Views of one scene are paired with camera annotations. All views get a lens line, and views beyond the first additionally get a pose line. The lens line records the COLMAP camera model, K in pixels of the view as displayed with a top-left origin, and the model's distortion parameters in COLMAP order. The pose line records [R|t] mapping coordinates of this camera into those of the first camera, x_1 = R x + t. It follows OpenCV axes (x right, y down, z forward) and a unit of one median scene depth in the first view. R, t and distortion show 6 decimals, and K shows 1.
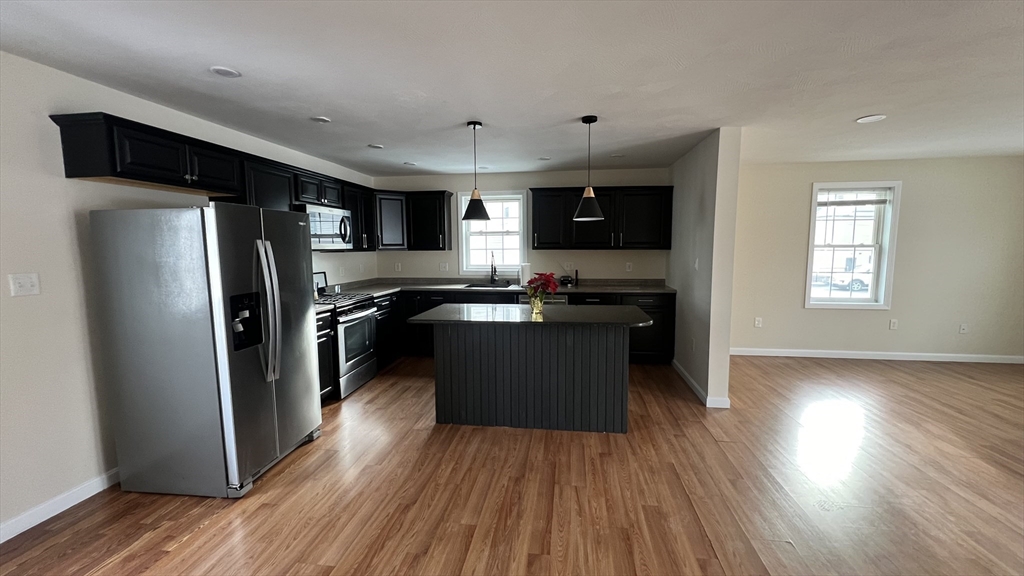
lens RADIAL K [[409.9, 0, 516.5], [0, 409.9, 287.0], [0, 0, 1]] dist [0.001142, -0.000834]
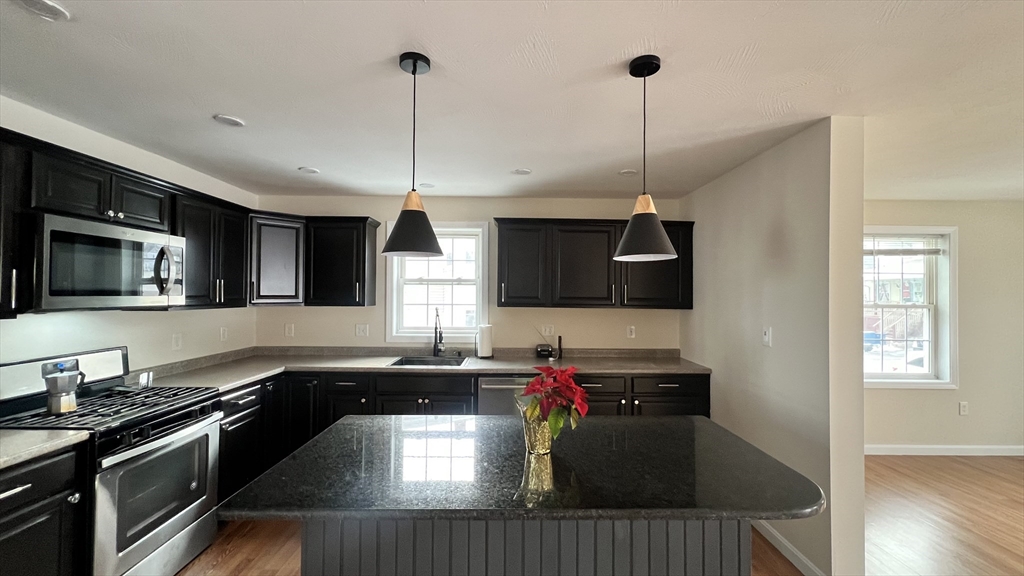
lens RADIAL K [[409.9, 0, 515.8], [0, 409.9, 289.7], [0, 0, 1]] dist [0.001142, -0.000834]
pose [[0.989154, 0.015956, 0.146016, -0.034295], [0.000551, 0.993672, -0.112318, -0.047823], [-0.146884, 0.111181, 0.982886, 0.361722]]
